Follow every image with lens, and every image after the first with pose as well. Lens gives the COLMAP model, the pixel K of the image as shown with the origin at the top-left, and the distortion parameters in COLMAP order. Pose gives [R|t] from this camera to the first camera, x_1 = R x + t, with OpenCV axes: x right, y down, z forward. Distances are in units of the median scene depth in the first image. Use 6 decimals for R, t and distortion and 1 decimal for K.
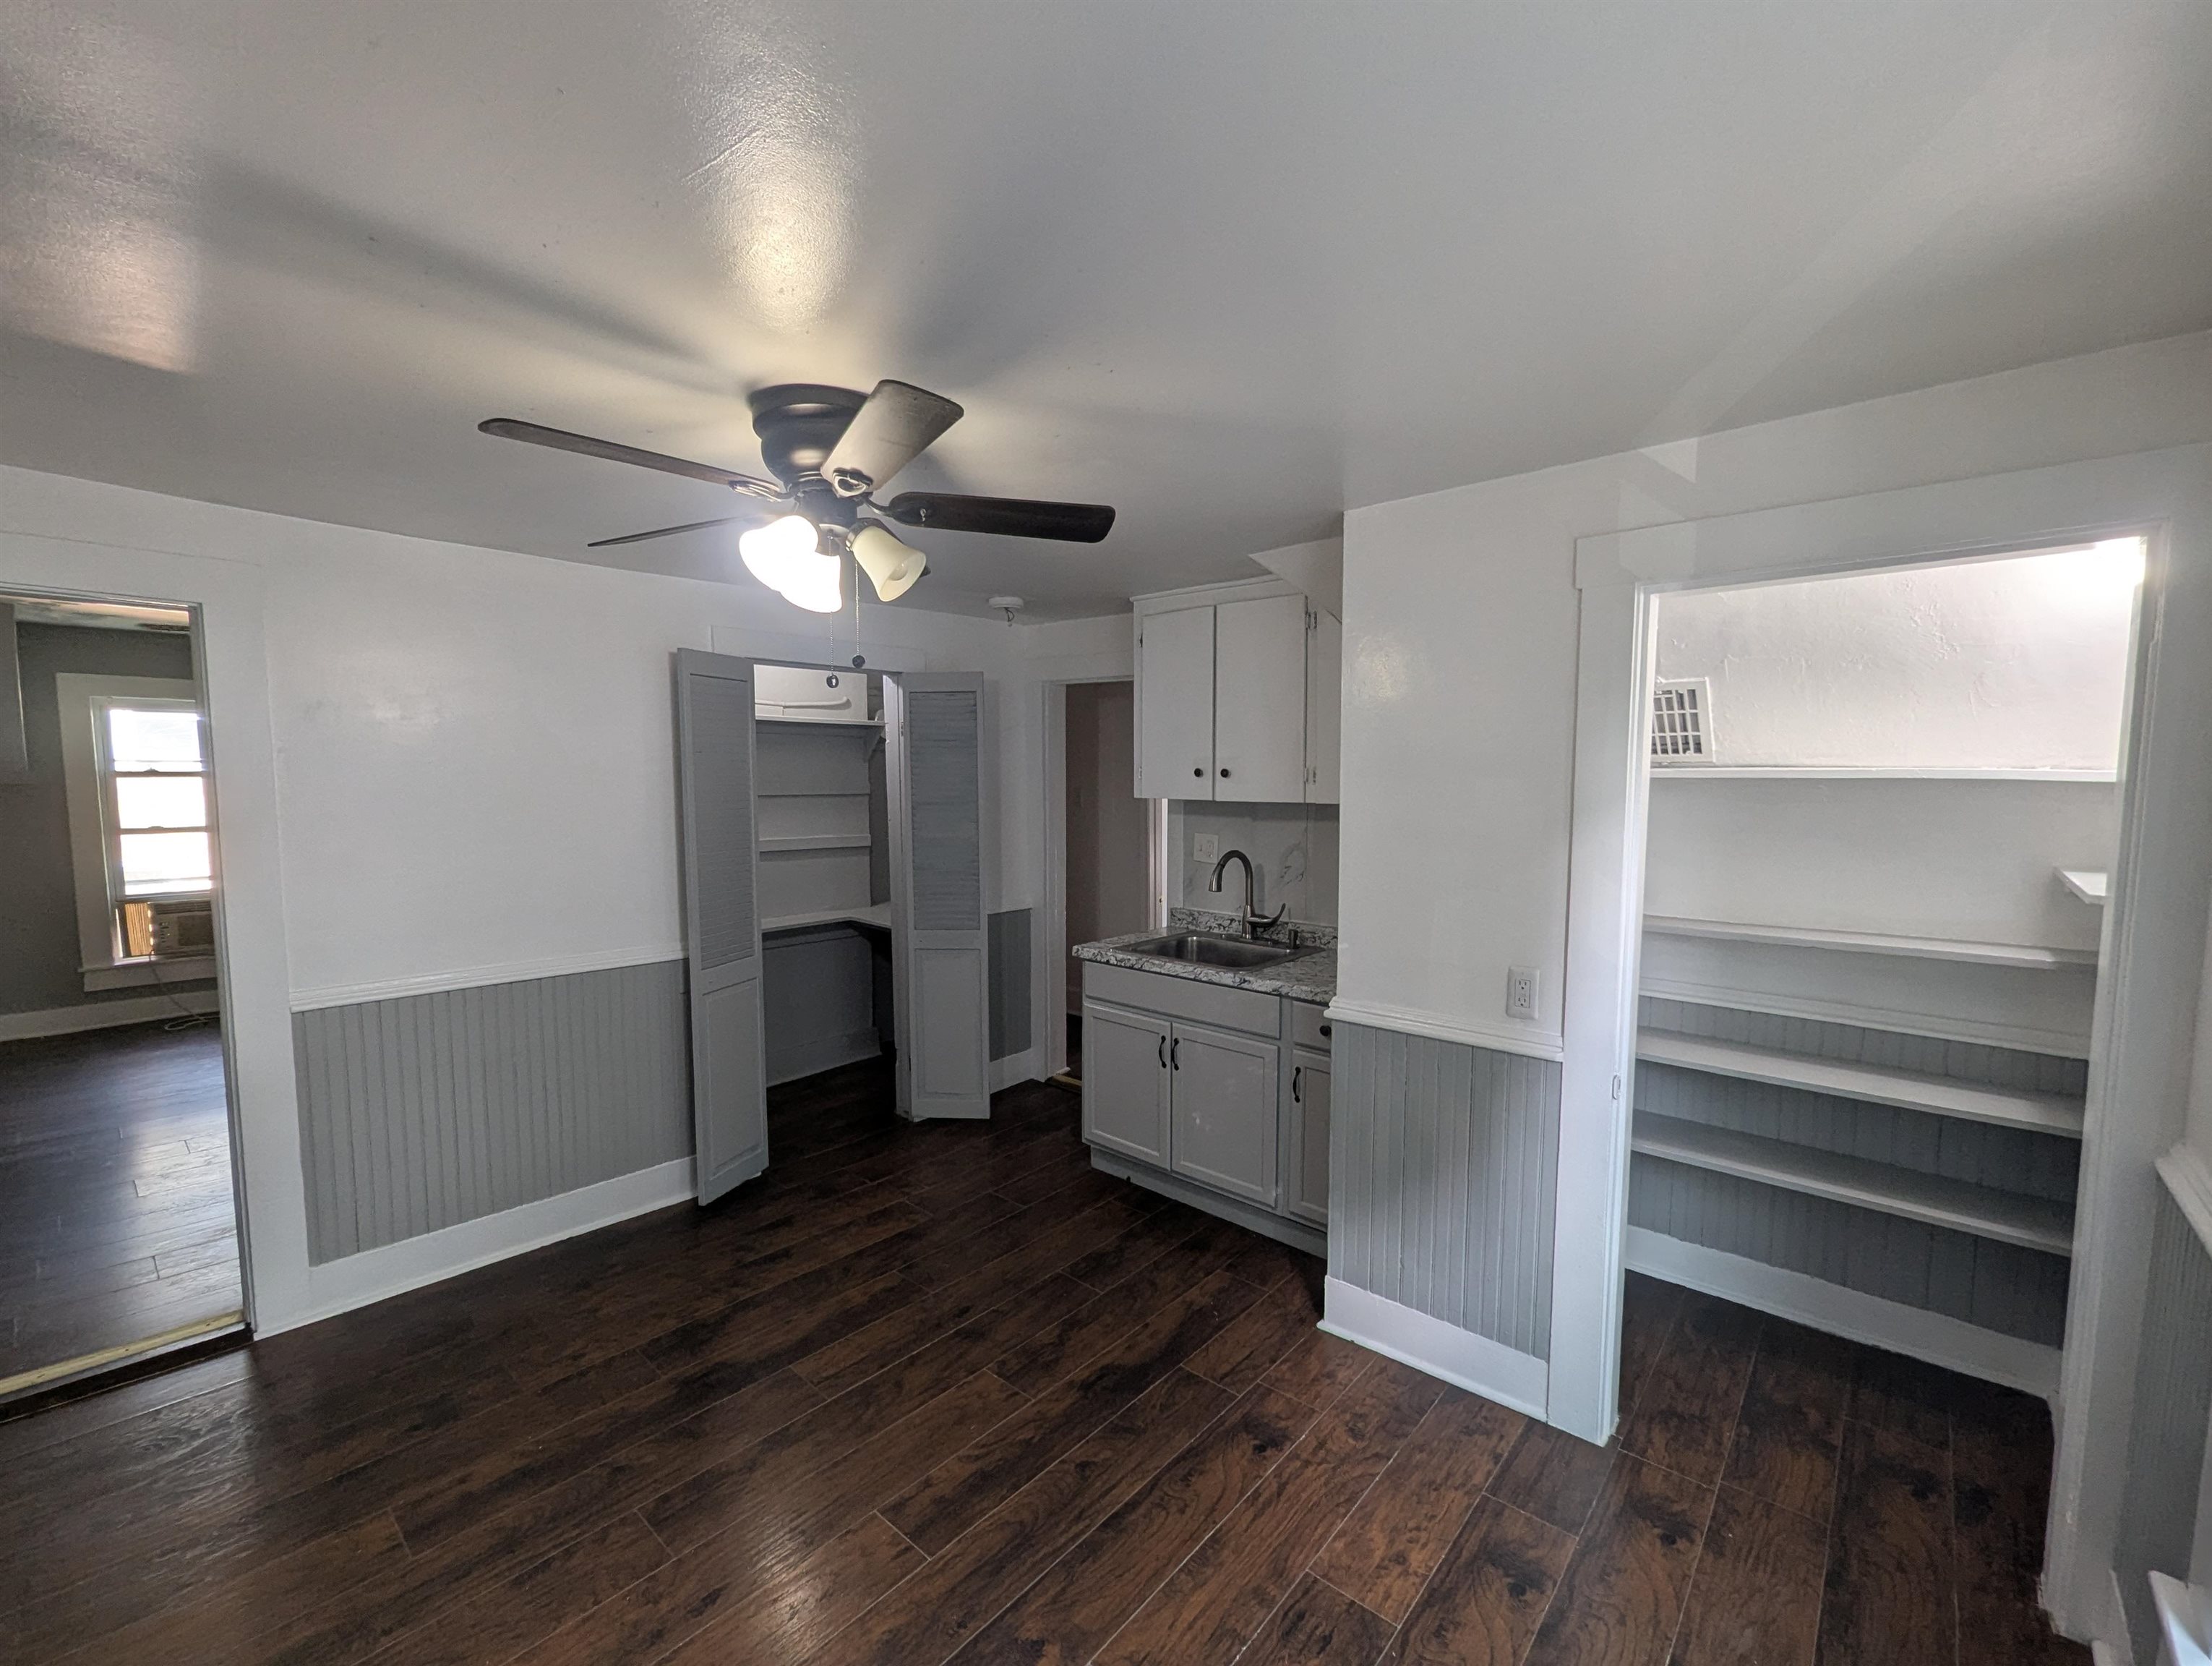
lens RADIAL K [[920.3, 0, 1110.0], [0, 920.3, 842.1], [0, 0, 1]] dist [0.000573, 0.000363]
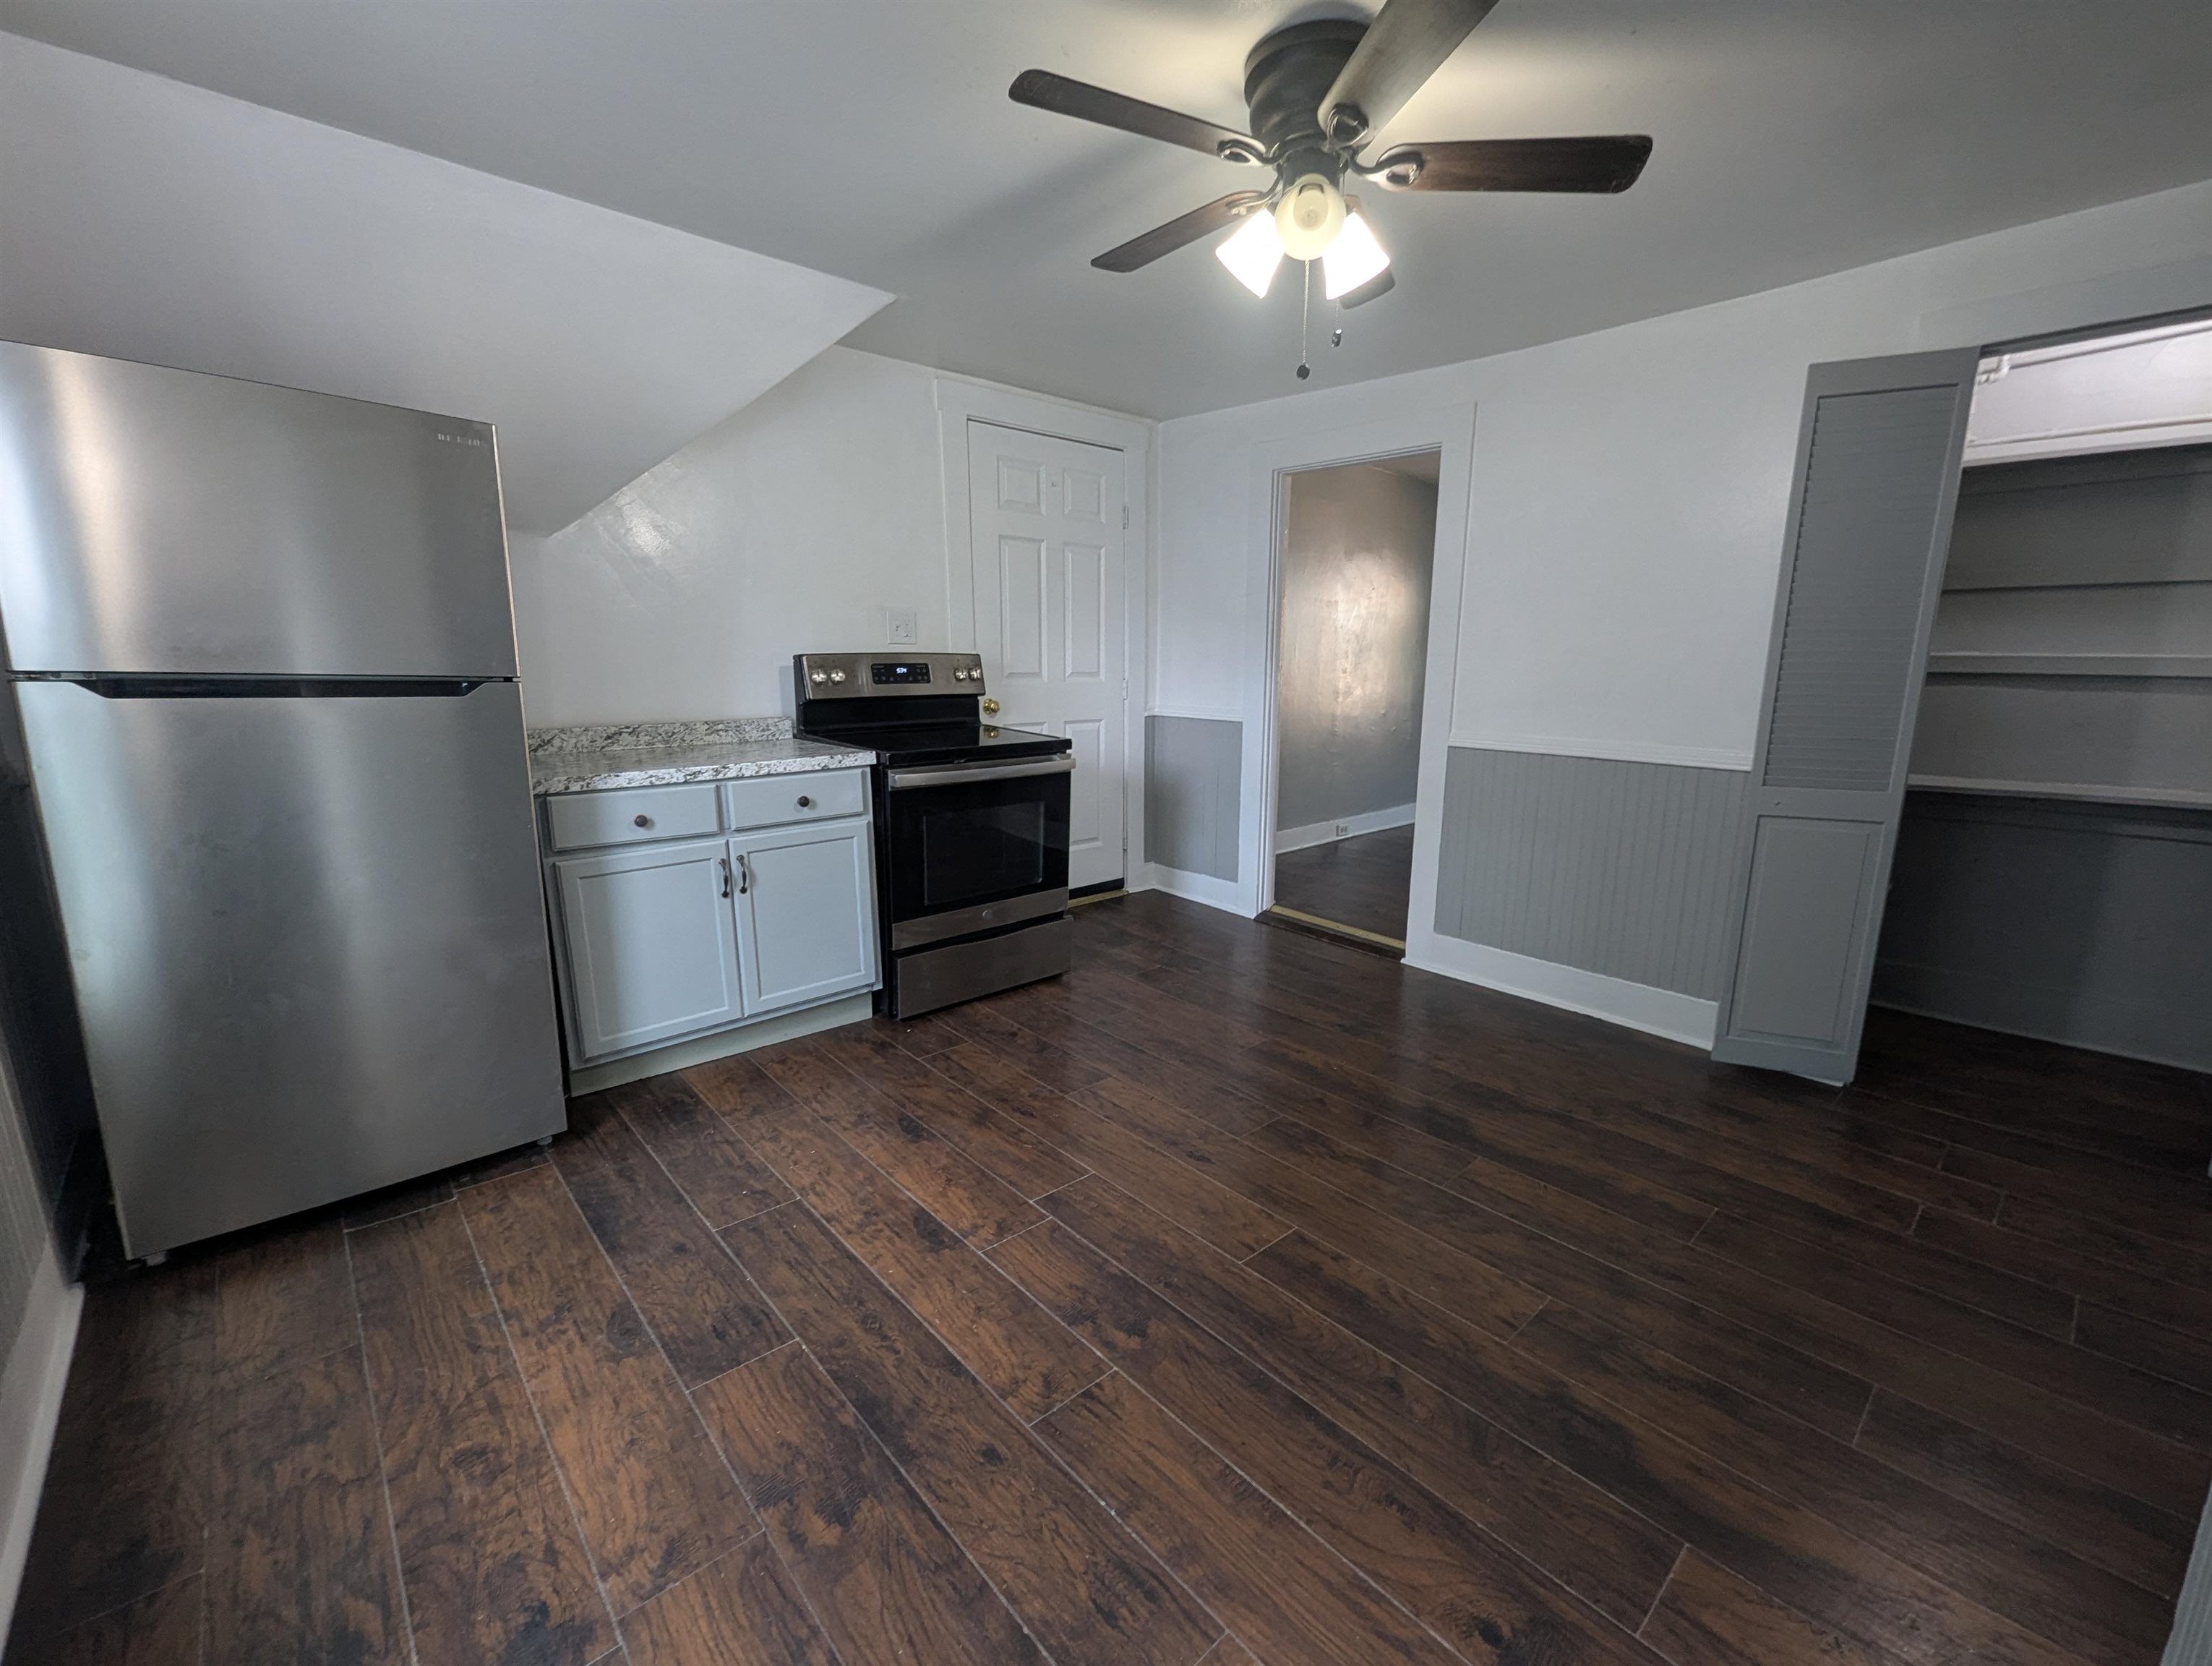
lens RADIAL K [[923.7, 0, 1121.0], [0, 923.7, 849.7], [0, 0, 1]] dist [-0.001609, 0.000171]
pose [[-0.108130, 0.196245, -0.974575, 0.612815], [-0.078087, 0.975617, 0.205119, 0.107569], [0.991065, 0.098282, -0.090169, 0.766419]]
